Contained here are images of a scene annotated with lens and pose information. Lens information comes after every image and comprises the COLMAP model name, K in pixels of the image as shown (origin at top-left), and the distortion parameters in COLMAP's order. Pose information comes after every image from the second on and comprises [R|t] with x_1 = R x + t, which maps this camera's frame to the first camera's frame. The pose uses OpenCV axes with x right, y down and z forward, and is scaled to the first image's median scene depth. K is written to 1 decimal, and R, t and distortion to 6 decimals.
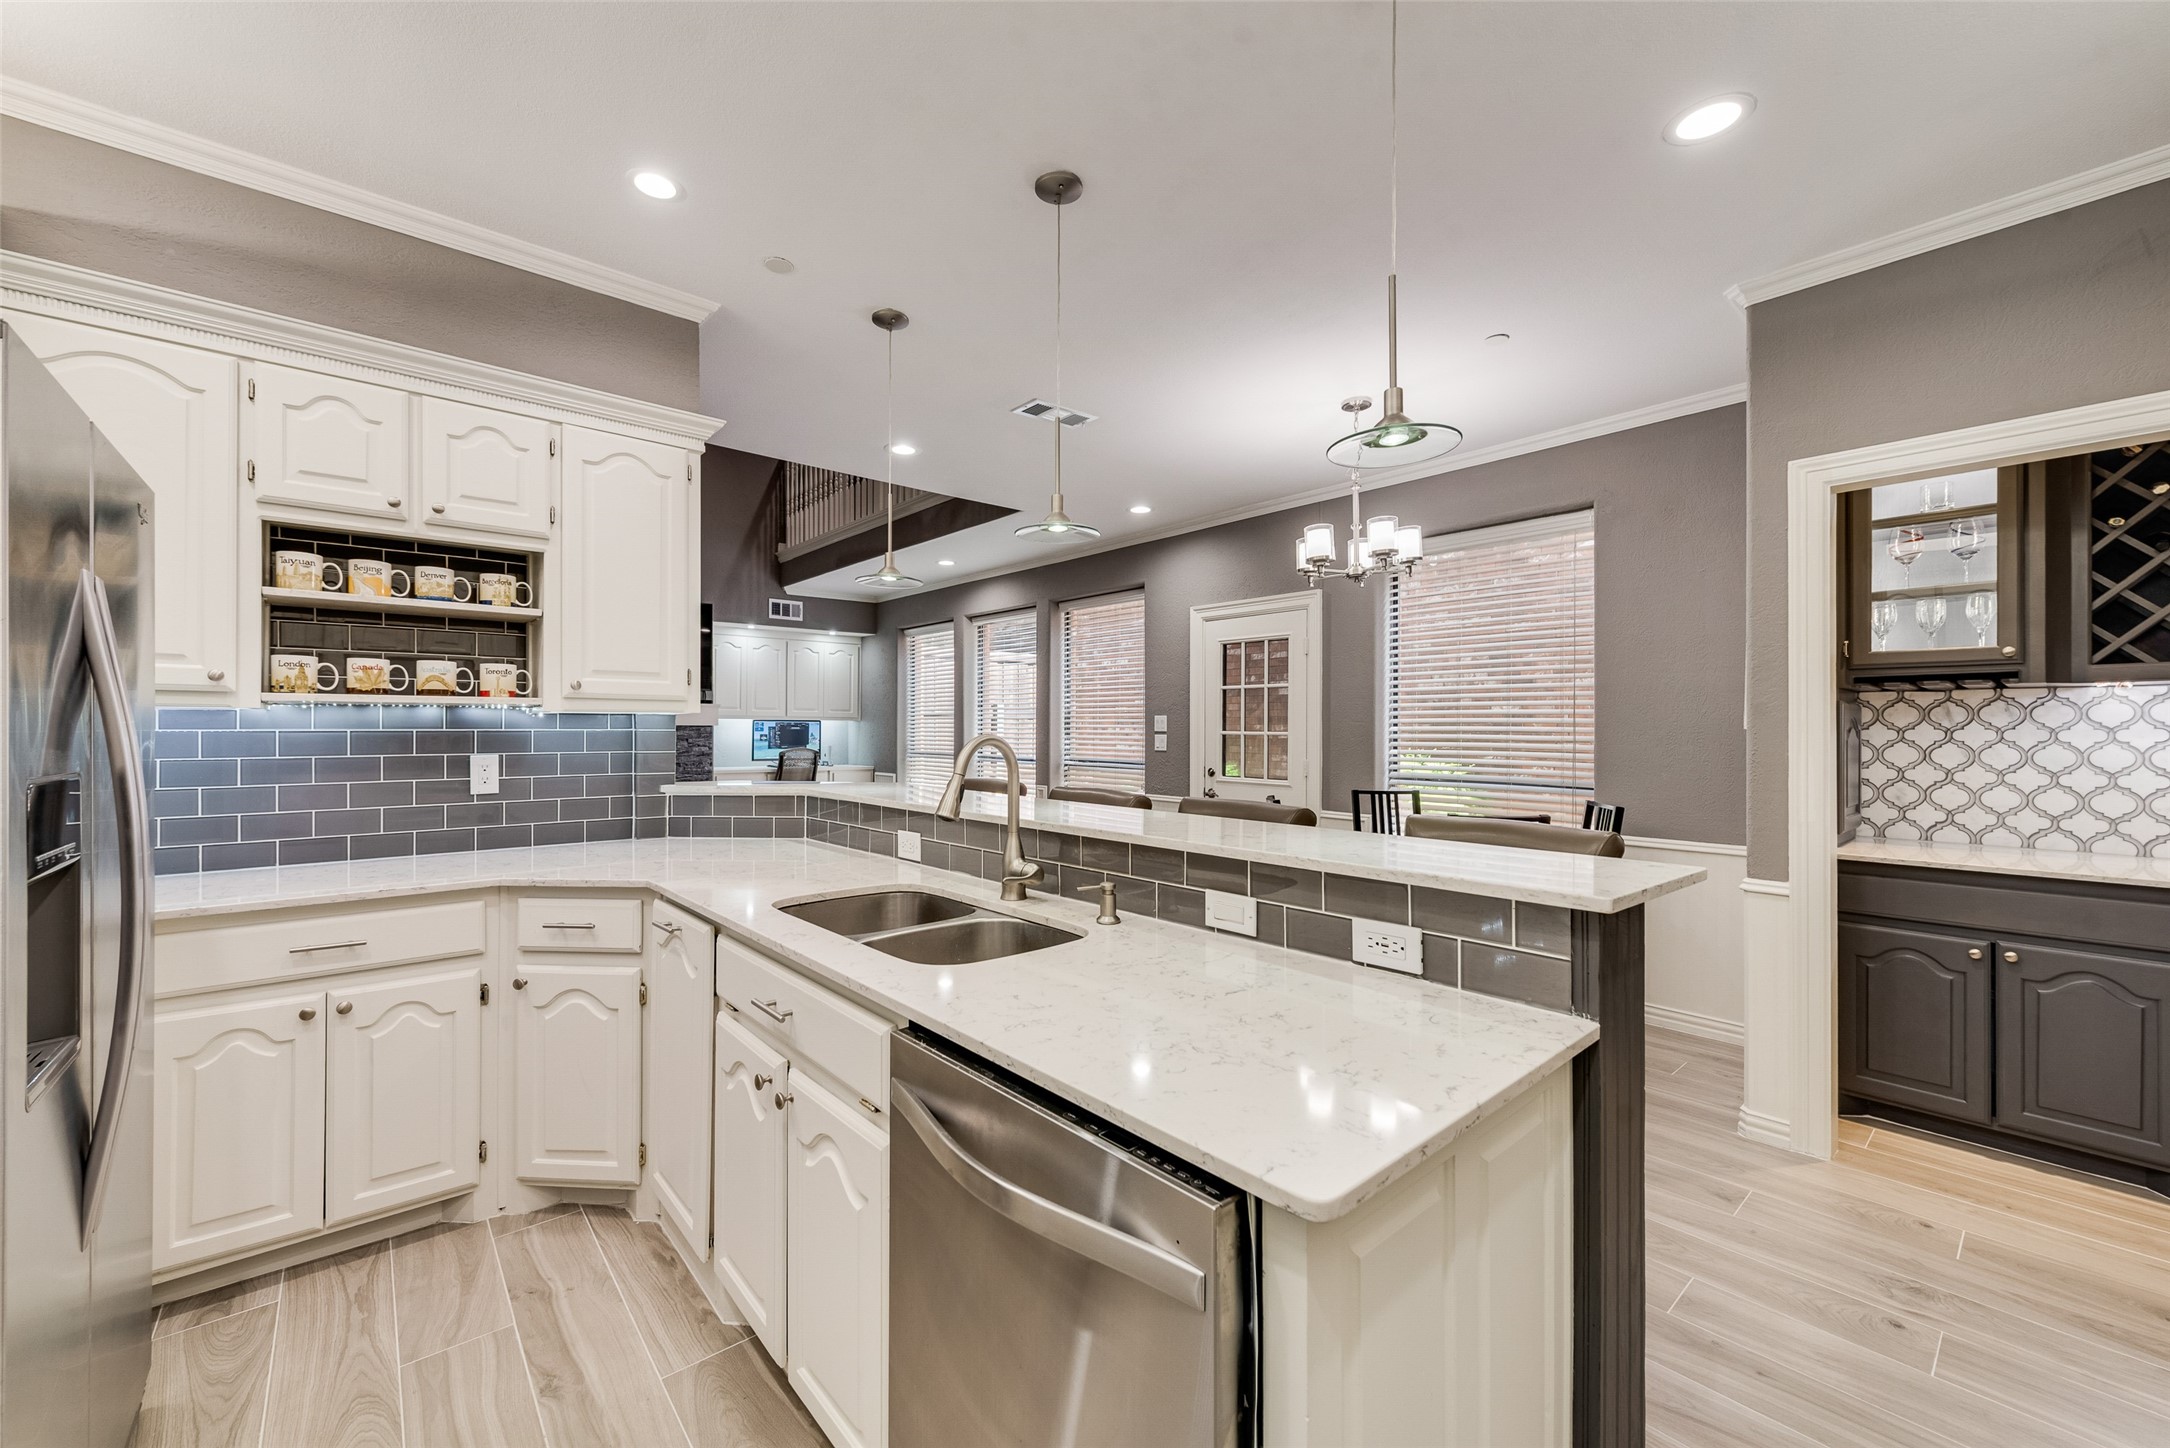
lens RADIAL K [[850.2, 0, 1081.6], [0, 850.2, 726.7], [0, 0, 1]] dist [0.011310, -0.004000]
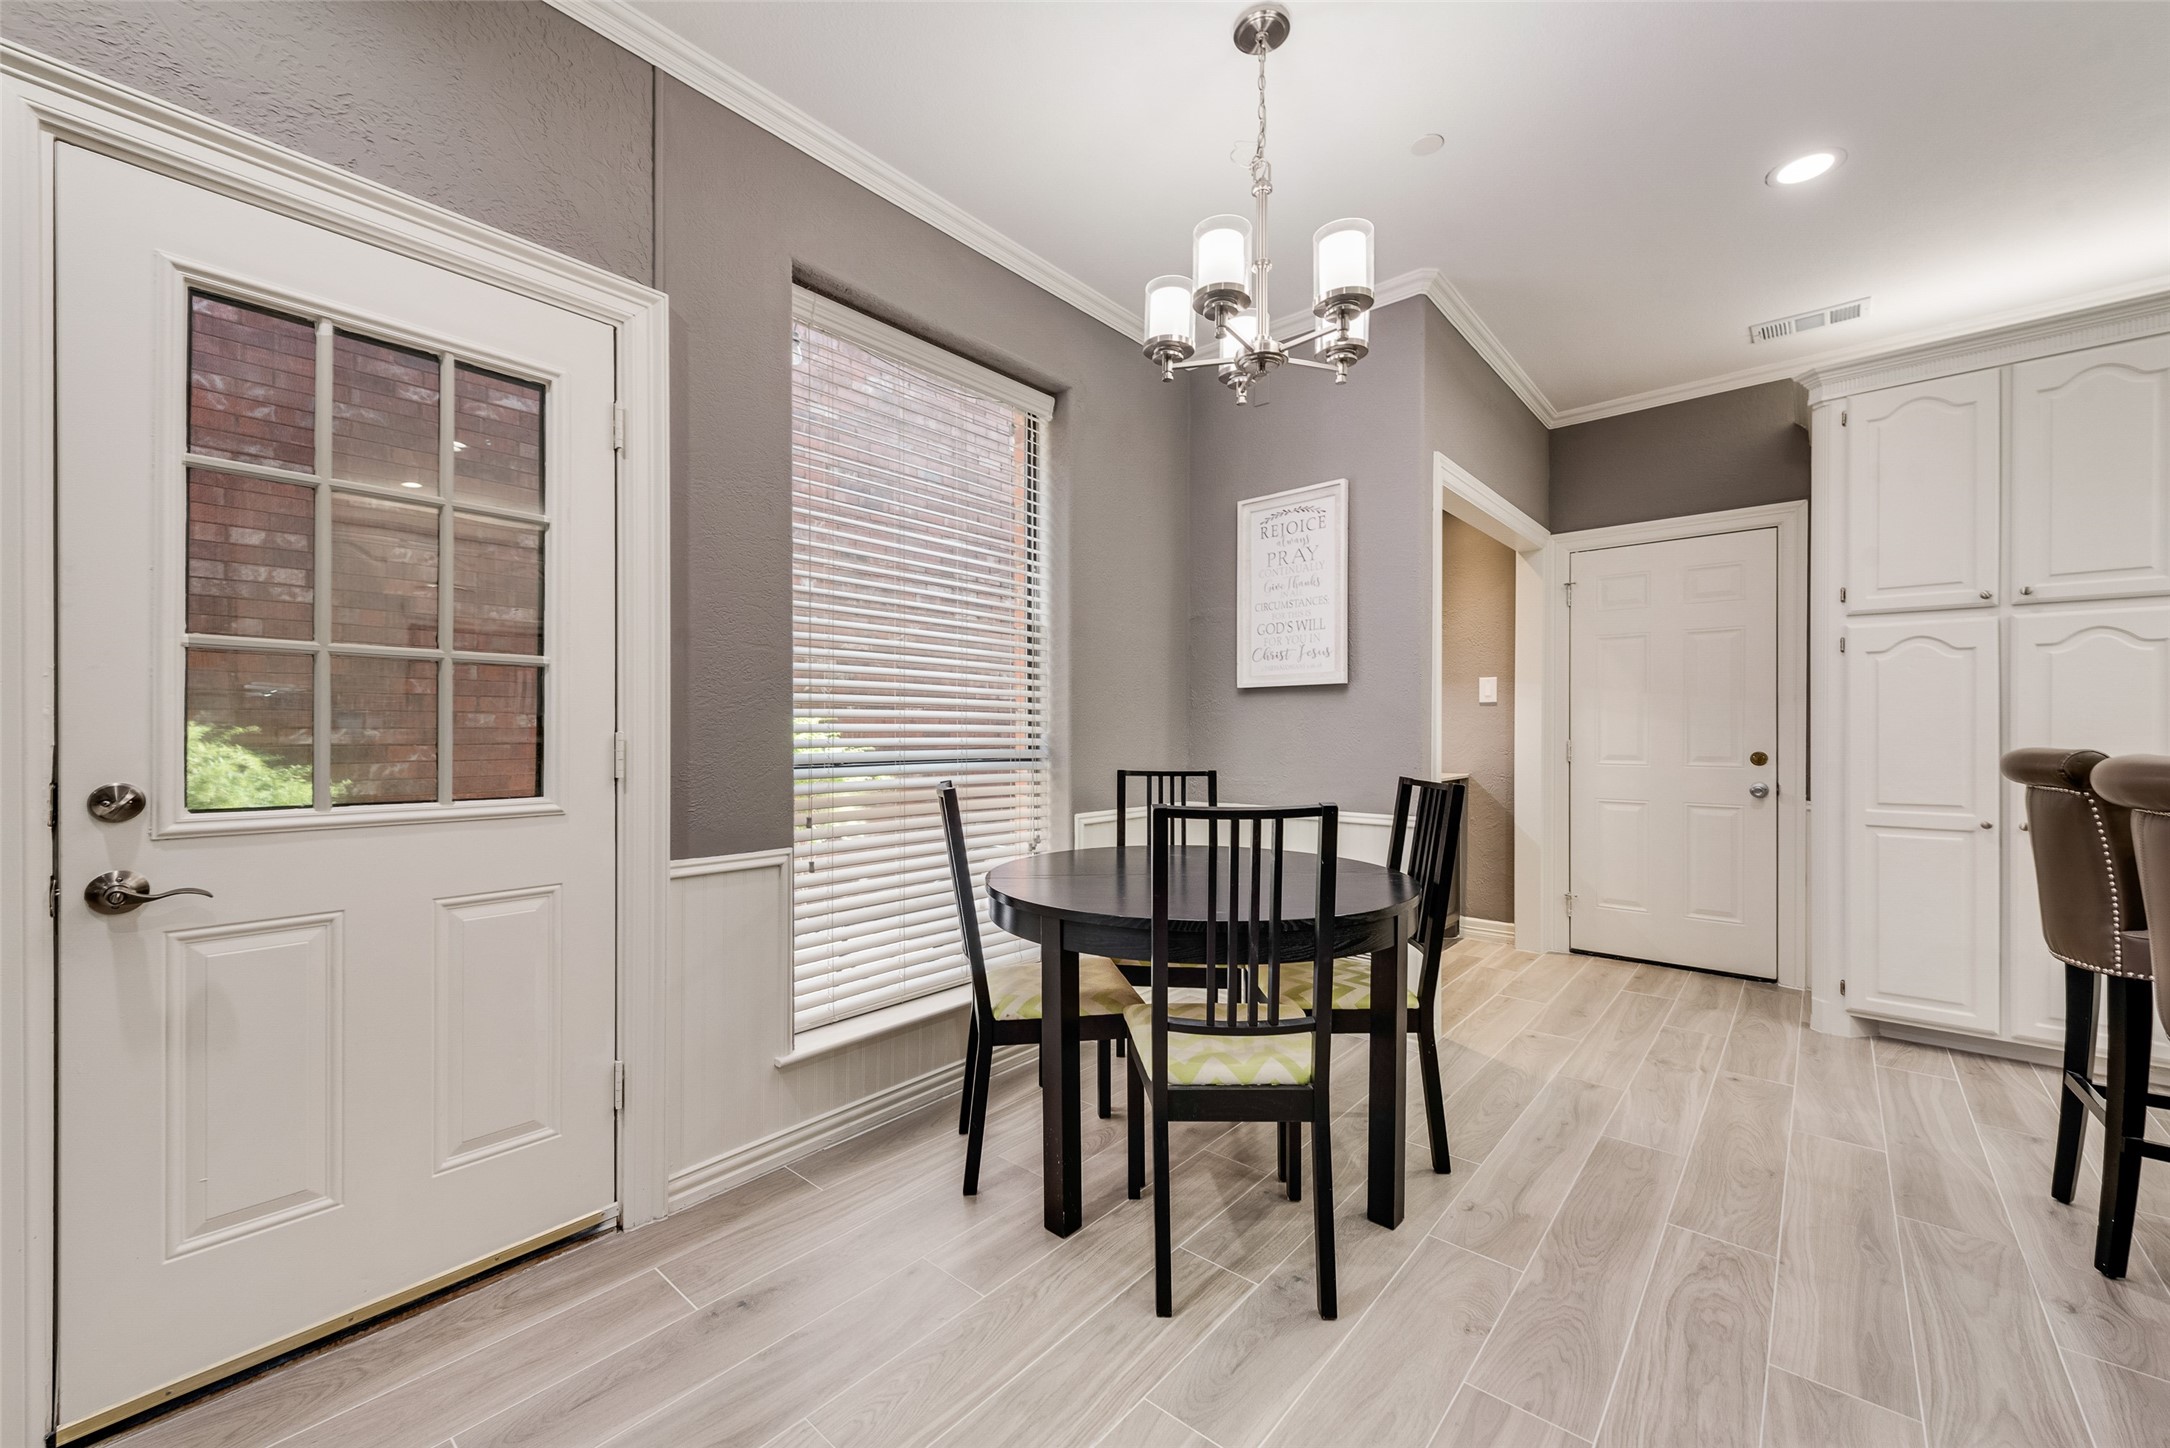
lens RADIAL K [[850.2, 0, 1078.9], [0, 850.2, 731.5], [0, 0, 1]] dist [0.011310, -0.004000]
pose [[-0.130811, -0.001963, 0.991405, -0.289602], [-0.001040, 0.999998, 0.001842, 0.082328], [-0.991407, -0.000790, -0.130813, 1.886212]]
